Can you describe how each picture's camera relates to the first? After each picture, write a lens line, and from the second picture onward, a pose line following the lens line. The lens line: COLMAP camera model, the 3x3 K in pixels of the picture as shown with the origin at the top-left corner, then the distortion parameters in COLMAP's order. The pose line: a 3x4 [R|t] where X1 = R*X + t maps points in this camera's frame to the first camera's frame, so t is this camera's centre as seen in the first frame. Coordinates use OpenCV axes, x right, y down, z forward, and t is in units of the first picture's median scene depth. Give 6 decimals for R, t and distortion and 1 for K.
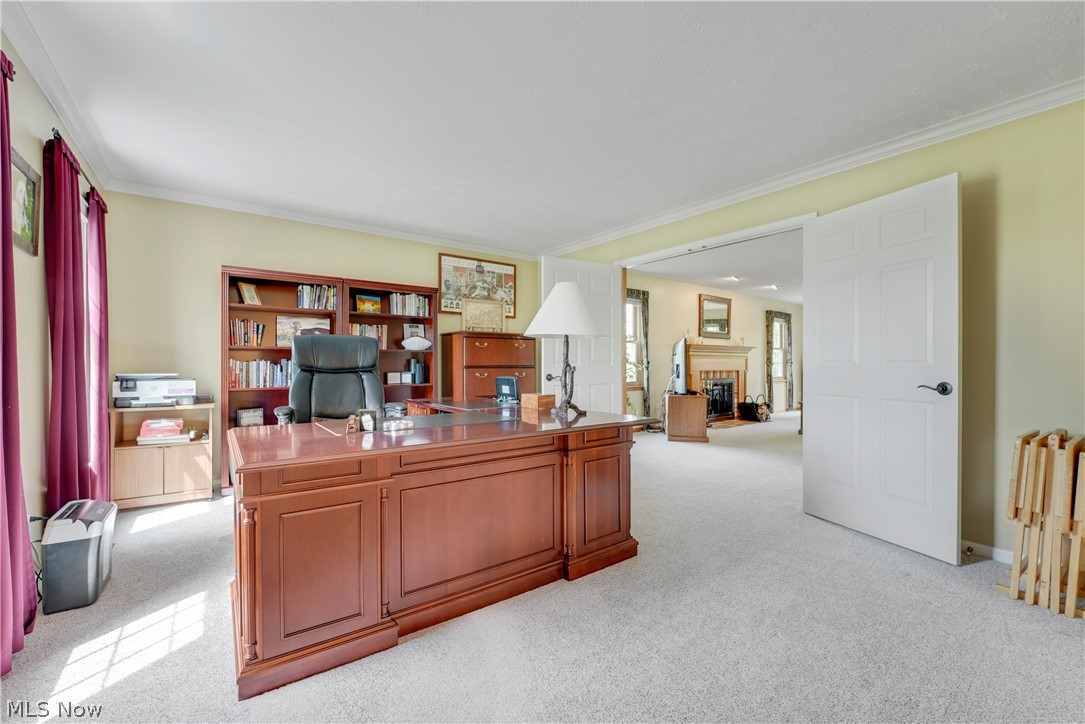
lens RADIAL K [[447.2, 0, 544.5], [0, 447.2, 365.5], [0, 0, 1]] dist [-0.026850, -0.000203]
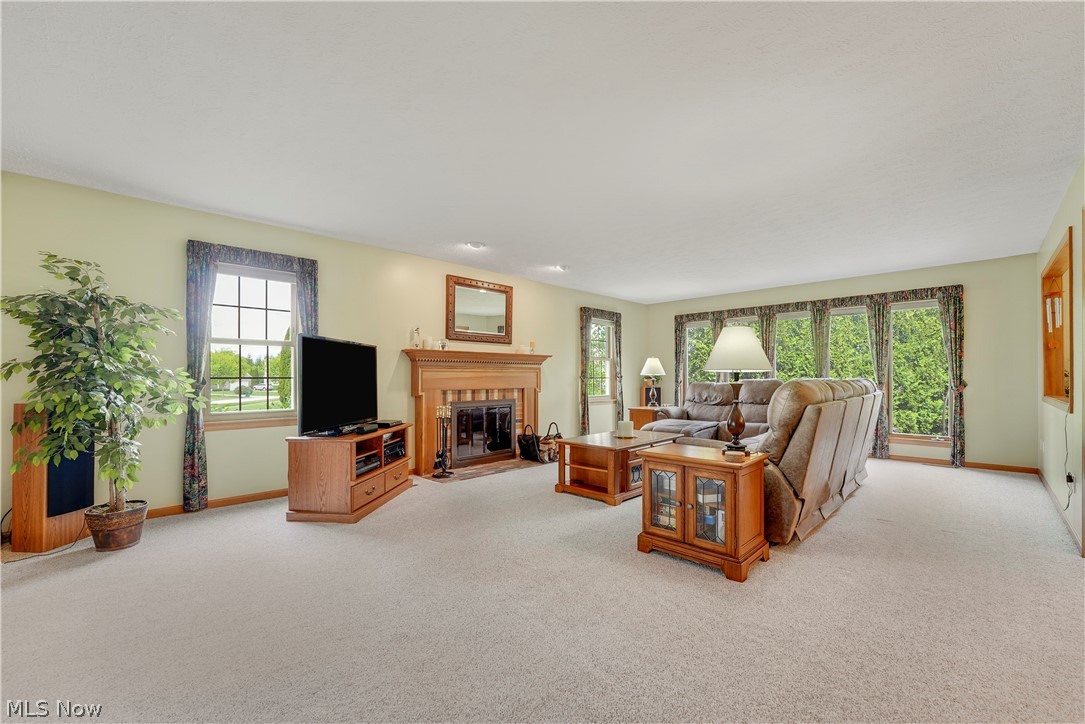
lens RADIAL K [[447.2, 0, 541.2], [0, 447.2, 373.1], [0, 0, 1]] dist [-0.026850, -0.000203]
pose [[0.990700, 0.000751, 0.136065, 0.368232], [0.001116, 0.999906, -0.013645, -0.003425], [-0.136063, 0.013670, 0.990606, 0.294597]]
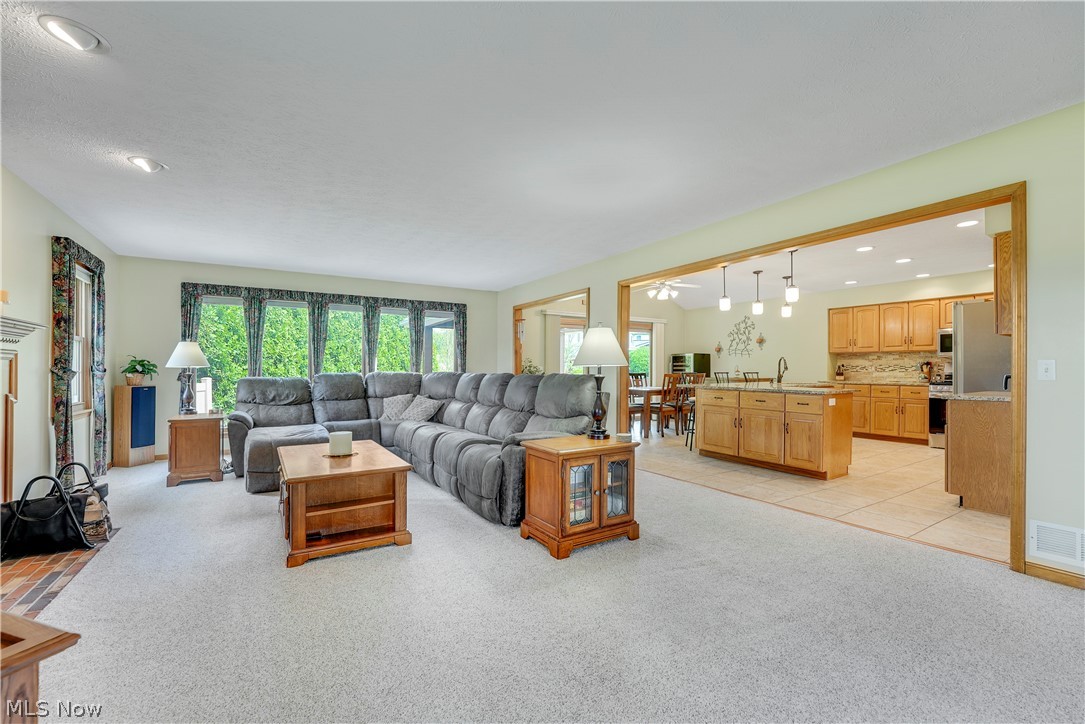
lens RADIAL K [[447.2, 0, 545.1], [0, 447.2, 372.7], [0, 0, 1]] dist [-0.026850, -0.000203]
pose [[0.085168, -0.004825, 0.996355, 0.179171], [0.003511, 0.999984, 0.004543, -0.005468], [-0.996360, 0.003111, 0.085184, 0.599572]]
